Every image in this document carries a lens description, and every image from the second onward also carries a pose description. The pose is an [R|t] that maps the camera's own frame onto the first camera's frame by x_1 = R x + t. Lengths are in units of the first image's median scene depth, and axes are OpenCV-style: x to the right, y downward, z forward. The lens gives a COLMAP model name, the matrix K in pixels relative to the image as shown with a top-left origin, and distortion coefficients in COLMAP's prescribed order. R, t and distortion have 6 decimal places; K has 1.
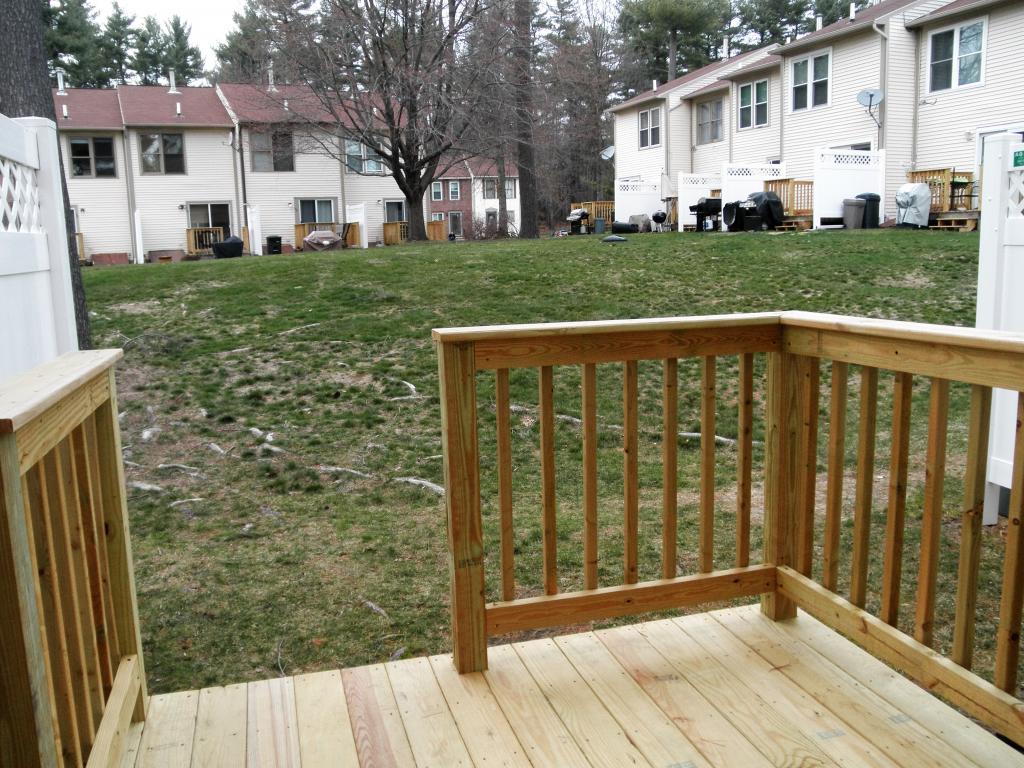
lens RADIAL K [[856.6, 0, 512.0], [0, 856.6, 384.0], [0, 0, 1]] dist [-0.080994, 0.005496]
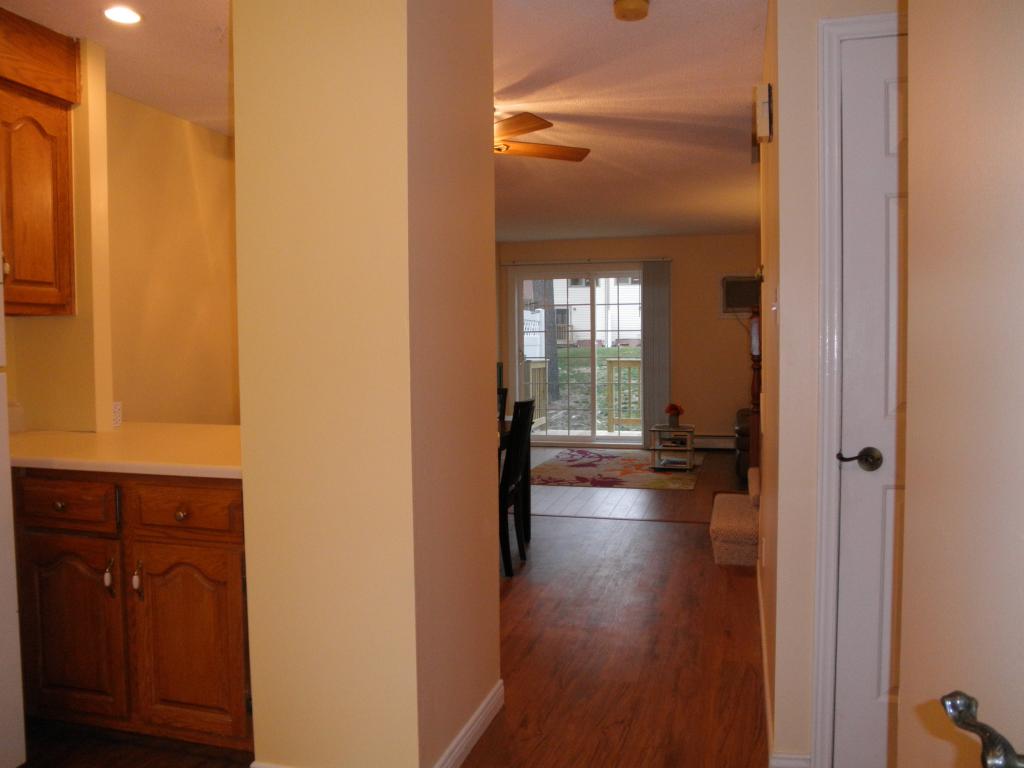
lens RADIAL K [[854.5, 0, 512.0], [0, 854.5, 384.0], [0, 0, 1]] dist [-0.063695, 0.012009]
pose [[0.850983, 0.050706, -0.522740, 0.179048], [-0.107053, 0.991179, -0.078131, 0.046432], [0.514167, 0.122449, 0.848904, -0.305292]]
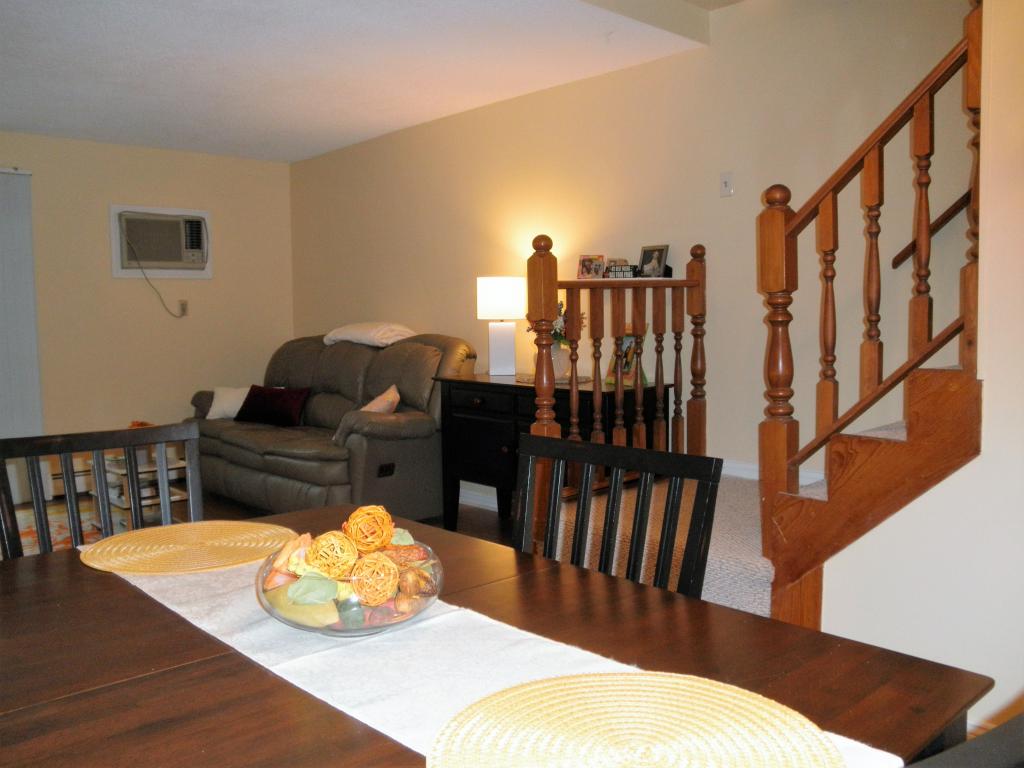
lens RADIAL K [[904.6, 0, 512.0], [0, 904.6, 384.0], [0, 0, 1]] dist [-0.152989, 0.221419]
pose [[0.888968, -0.023246, 0.457379, 0.060202], [0.069638, 0.993959, -0.084833, 0.036985], [-0.452644, 0.107265, 0.885216, -0.215815]]
